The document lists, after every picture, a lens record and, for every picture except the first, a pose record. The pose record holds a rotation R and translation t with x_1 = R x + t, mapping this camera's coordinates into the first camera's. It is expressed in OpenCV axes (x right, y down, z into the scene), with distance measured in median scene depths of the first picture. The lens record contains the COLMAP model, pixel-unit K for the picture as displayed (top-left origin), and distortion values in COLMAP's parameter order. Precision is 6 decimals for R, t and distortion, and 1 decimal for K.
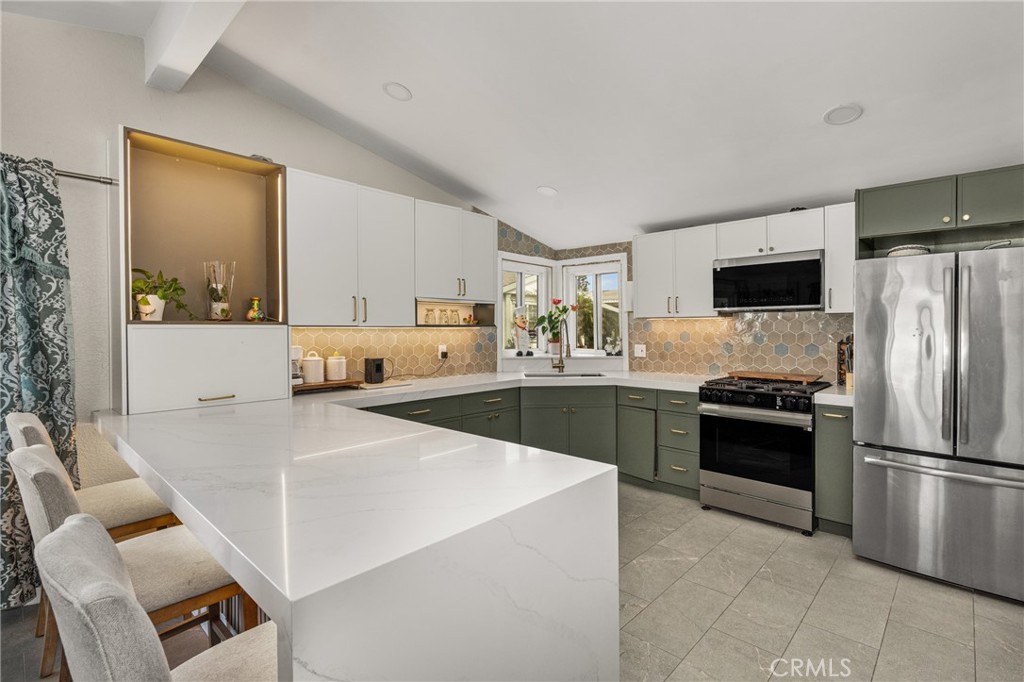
lens RADIAL K [[459.3, 0, 504.2], [0, 459.3, 337.0], [0, 0, 1]] dist [-0.015618, 0.001330]
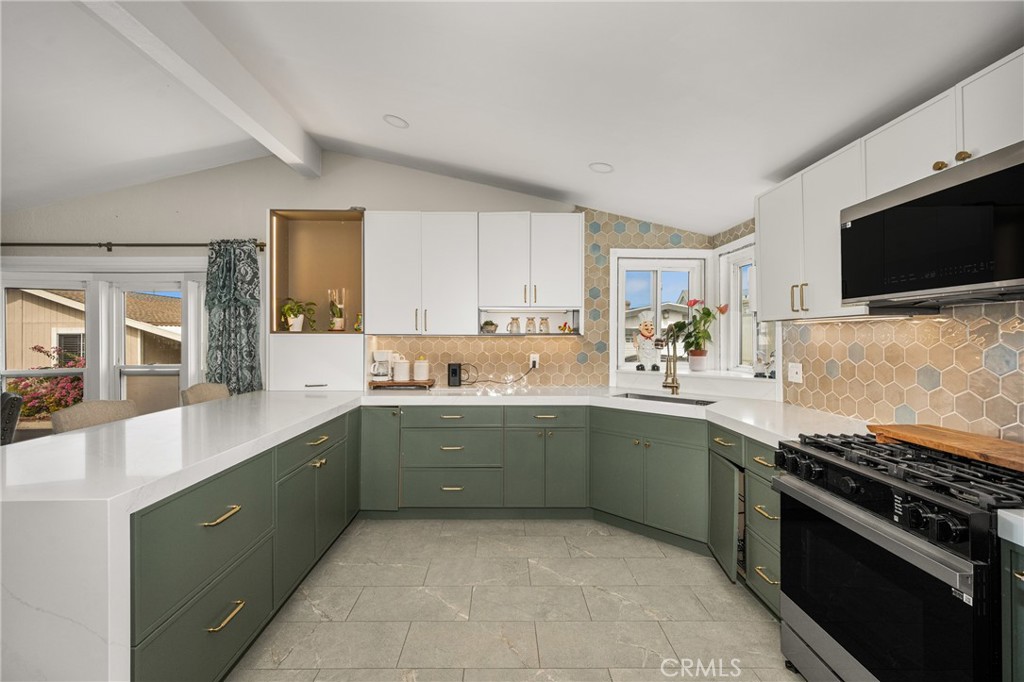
lens RADIAL K [[410.6, 0, 478.6], [0, 410.6, 340.8], [0, 0, 1]] dist [-0.001622, -0.000620]
pose [[0.699613, 0.008934, -0.714466, 0.488131], [-0.016268, 0.999862, -0.003428, -0.006759], [0.714337, 0.014021, 0.699661, 0.356999]]
